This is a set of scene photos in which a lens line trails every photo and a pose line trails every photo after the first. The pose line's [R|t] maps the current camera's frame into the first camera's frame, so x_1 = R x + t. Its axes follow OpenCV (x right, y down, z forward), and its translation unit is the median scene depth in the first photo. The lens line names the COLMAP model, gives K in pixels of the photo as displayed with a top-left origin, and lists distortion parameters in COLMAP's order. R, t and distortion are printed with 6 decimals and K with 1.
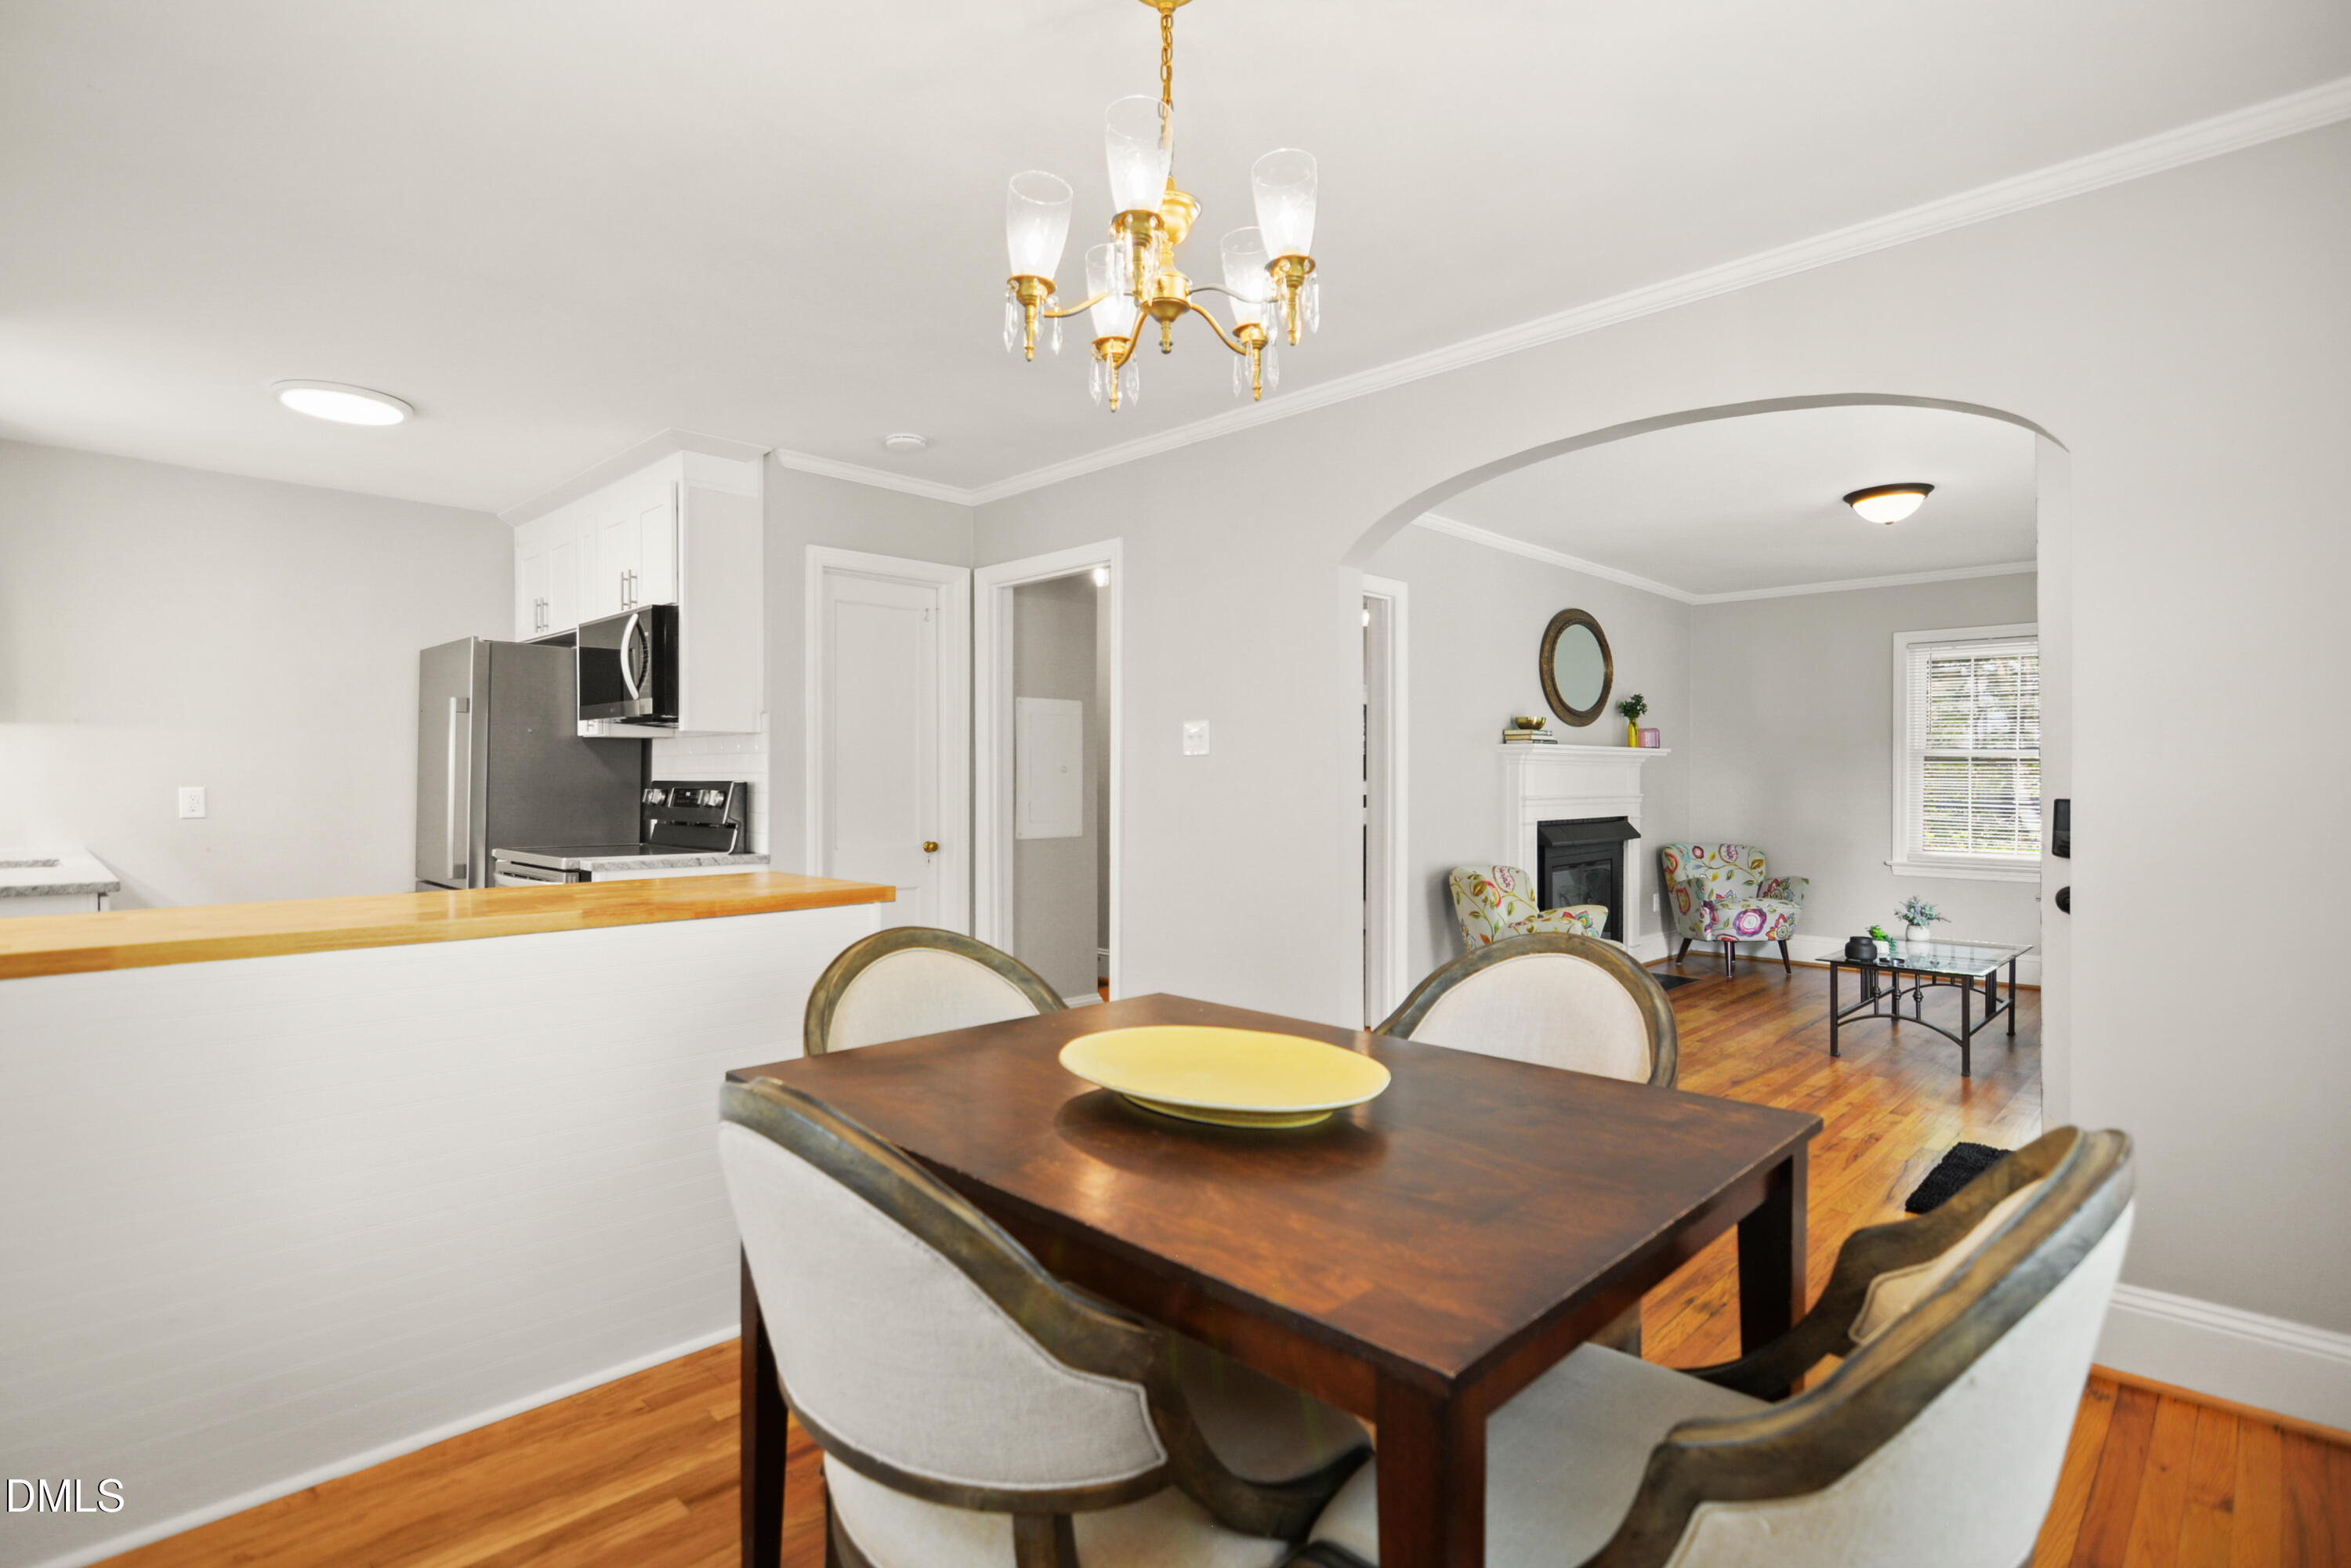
lens RADIAL K [[1158.6, 0, 1168.2], [0, 1158.6, 778.1], [0, 0, 1]] dist [-0.013145, -0.000414]
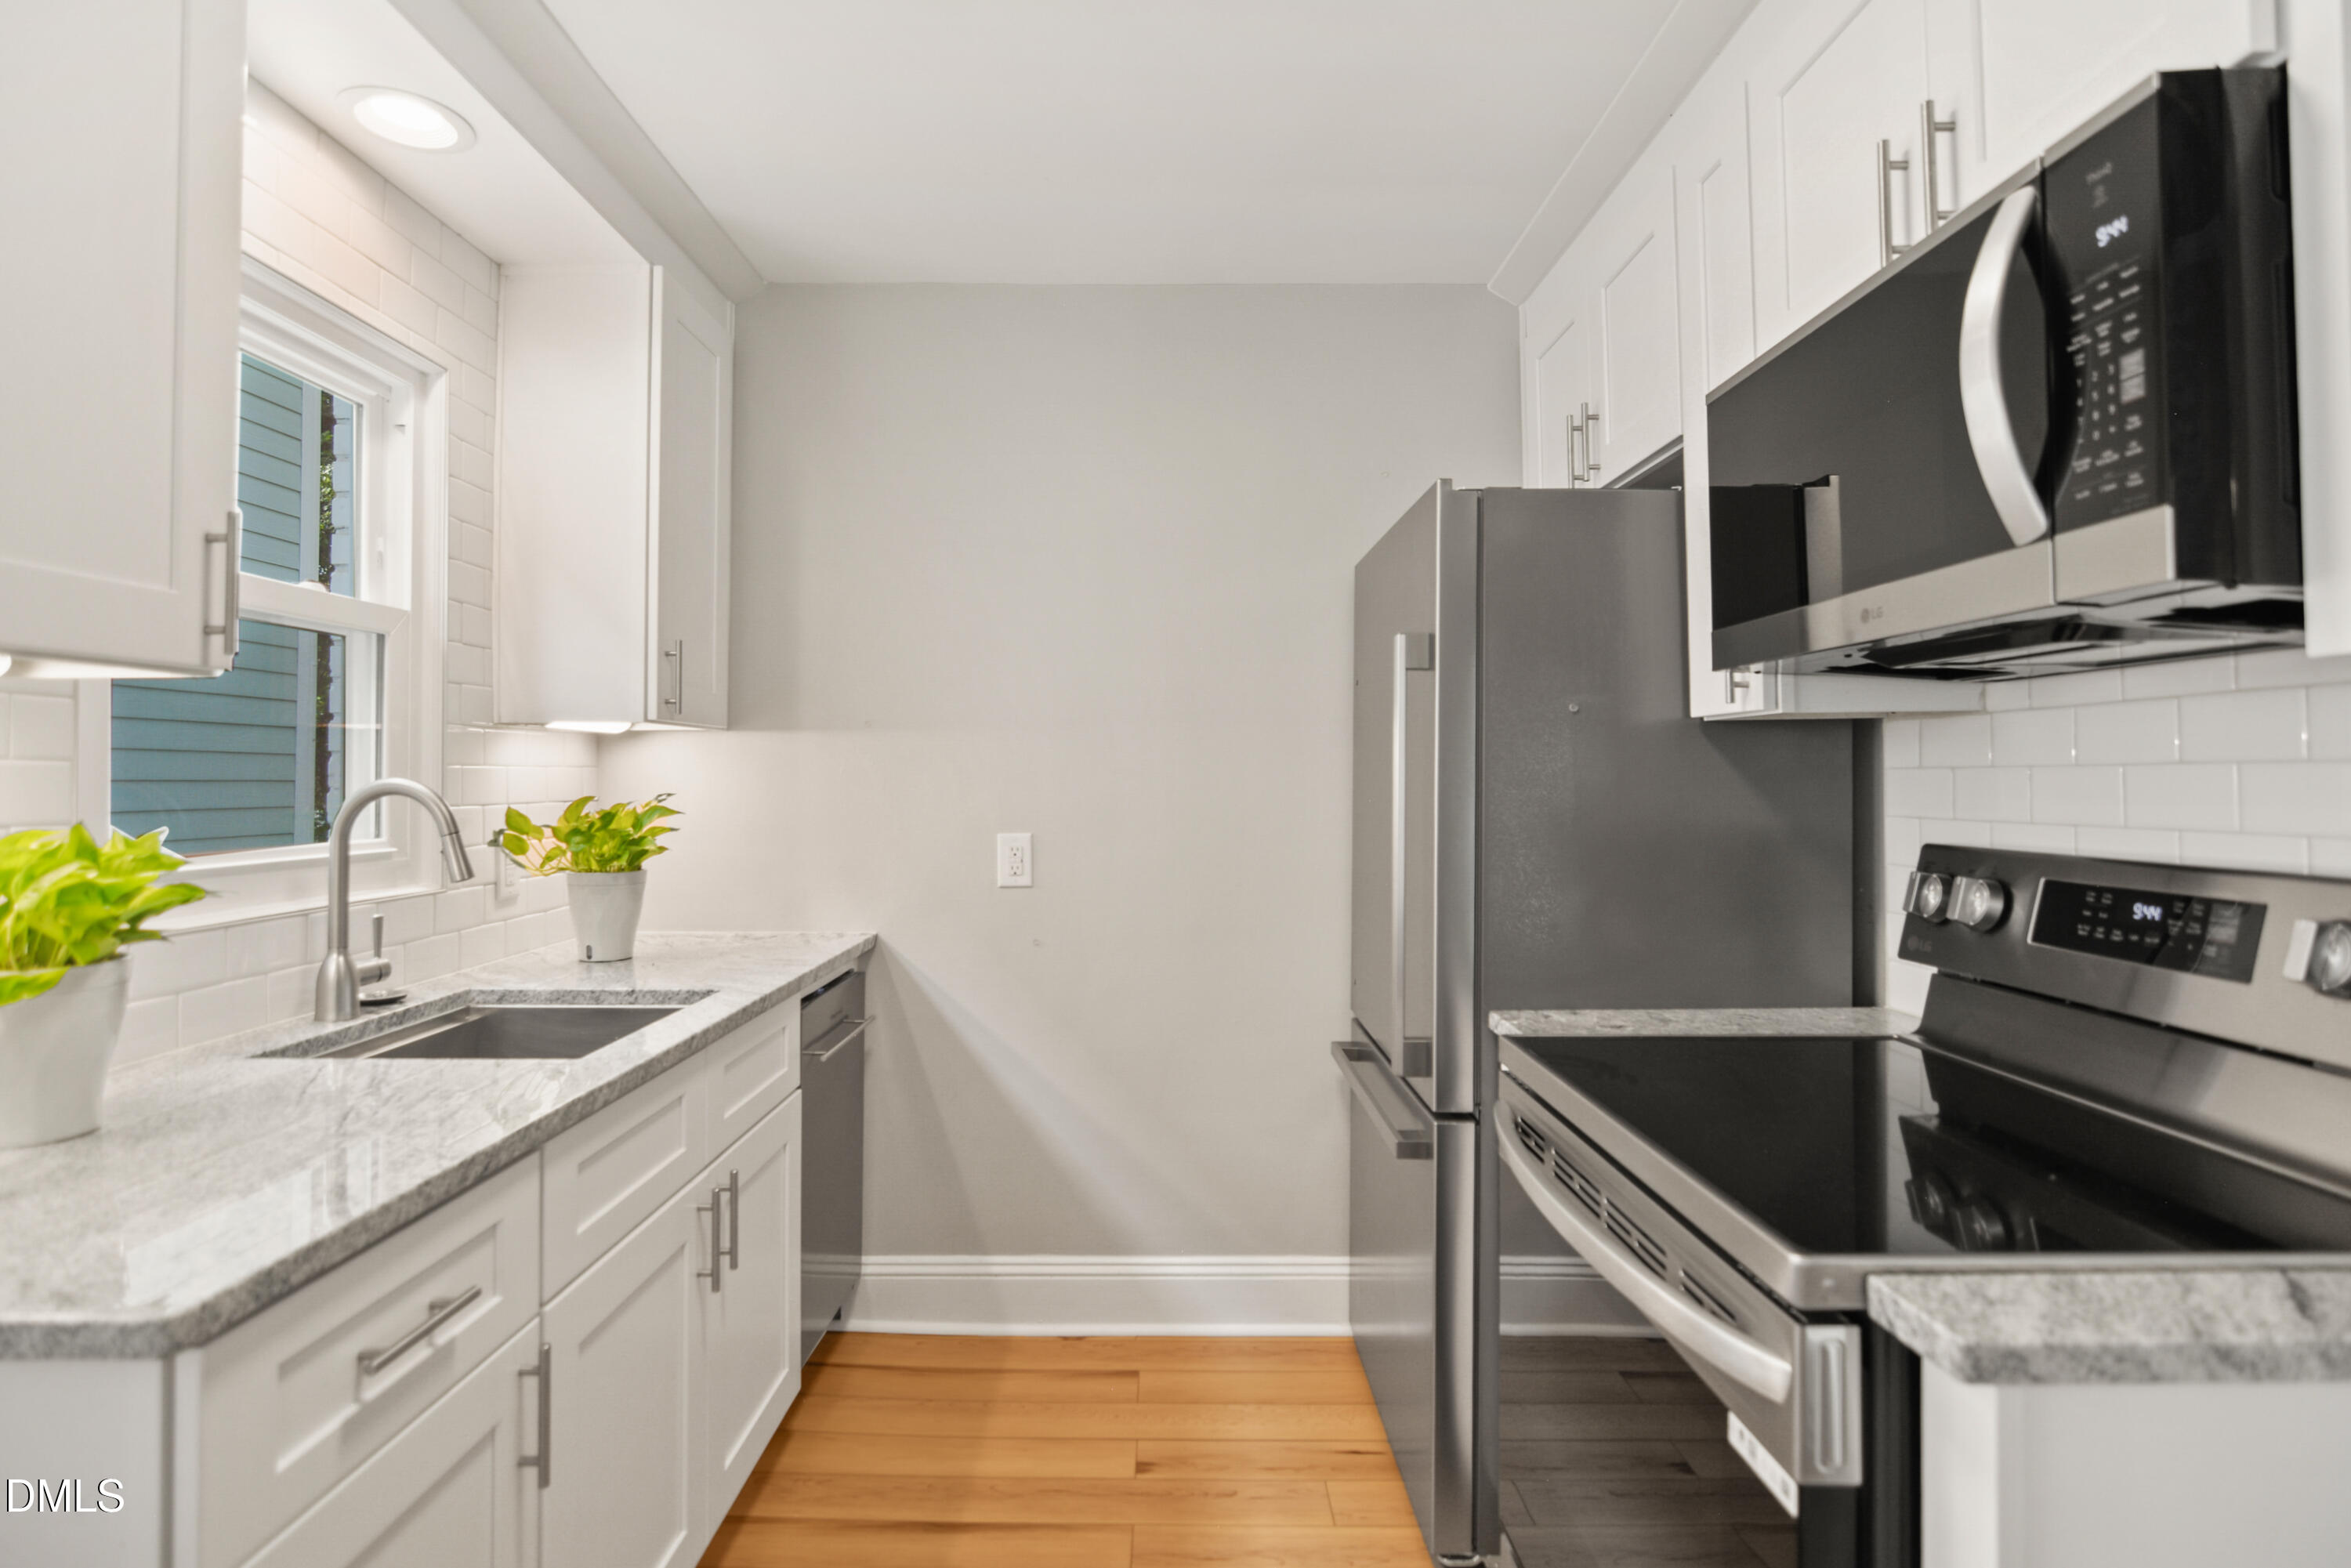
lens RADIAL K [[1158.6, 0, 1169.3], [0, 1158.6, 759.6], [0, 0, 1]] dist [-0.013145, -0.000414]
pose [[0.705513, -0.016522, -0.708505, -0.384107], [0.005884, 0.999830, -0.017456, -0.018442], [0.708673, 0.008146, 0.705490, 0.646922]]
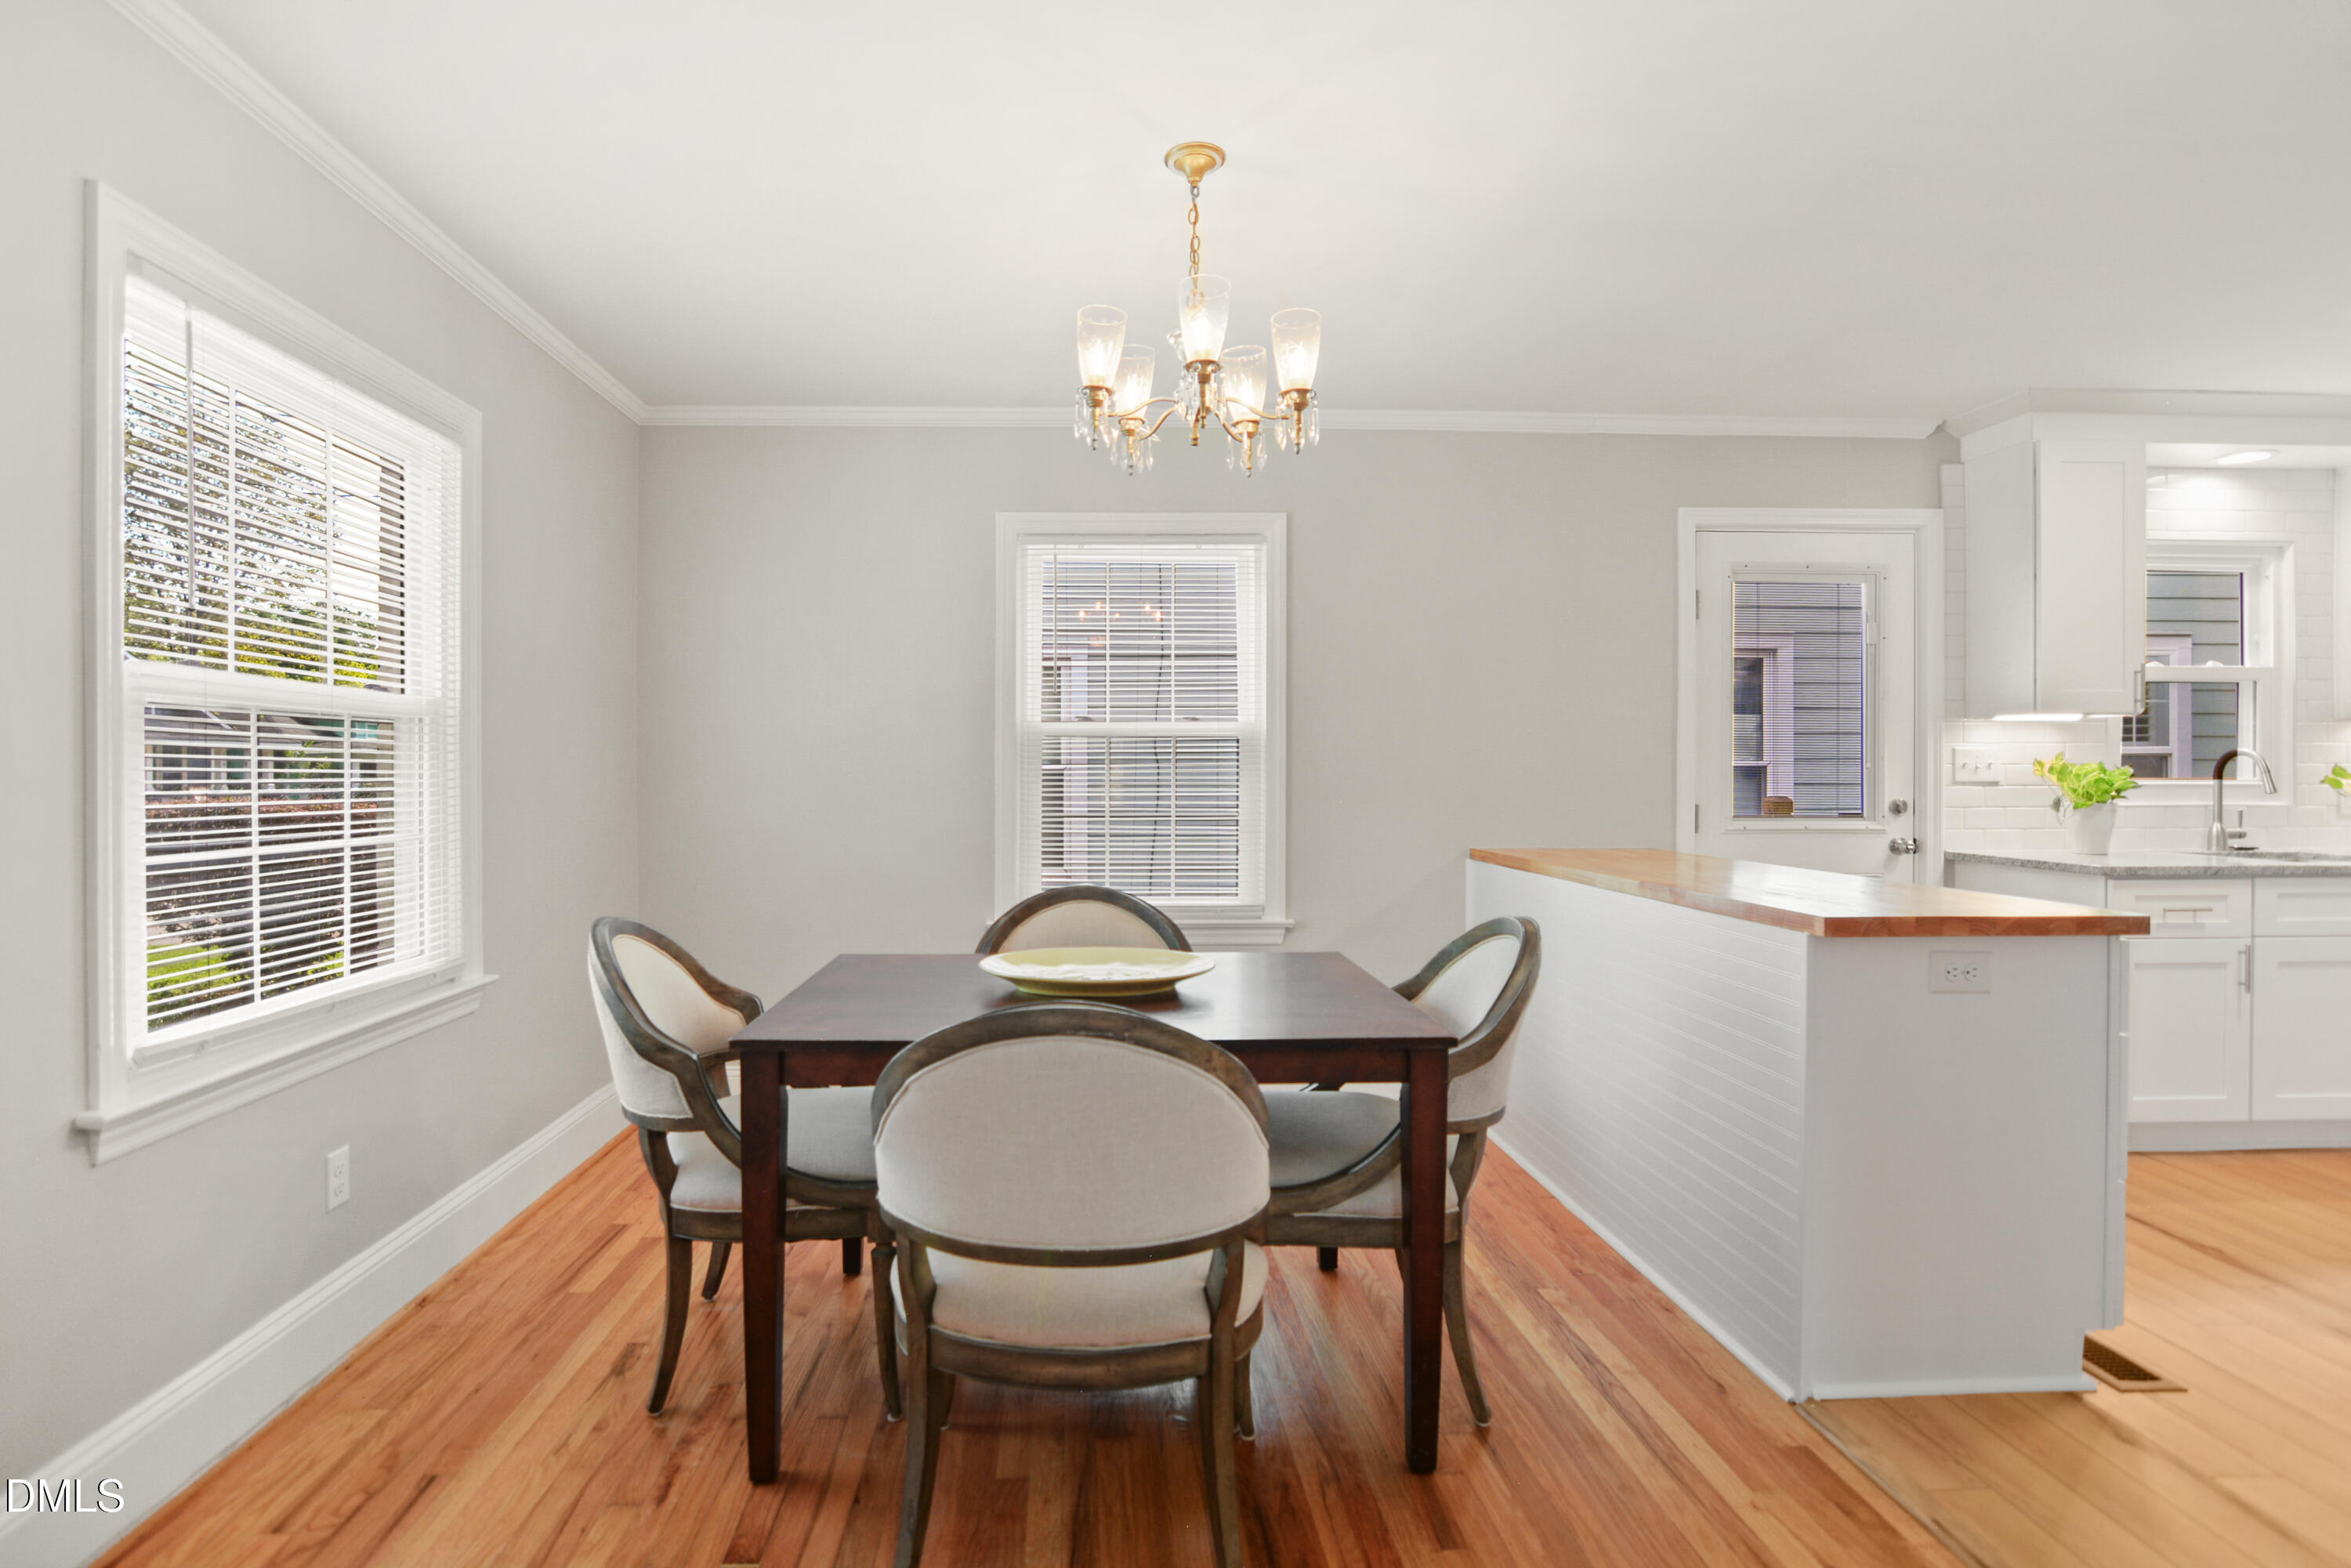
lens RADIAL K [[1158.6, 0, 1122.2], [0, 1158.6, 771.0], [0, 0, 1]] dist [-0.013145, -0.000414]
pose [[-0.681165, -0.000551, -0.732130, 0.375908], [-0.000041, 1.000000, -0.000714, -0.002982], [0.732130, -0.000456, -0.681164, 0.702170]]
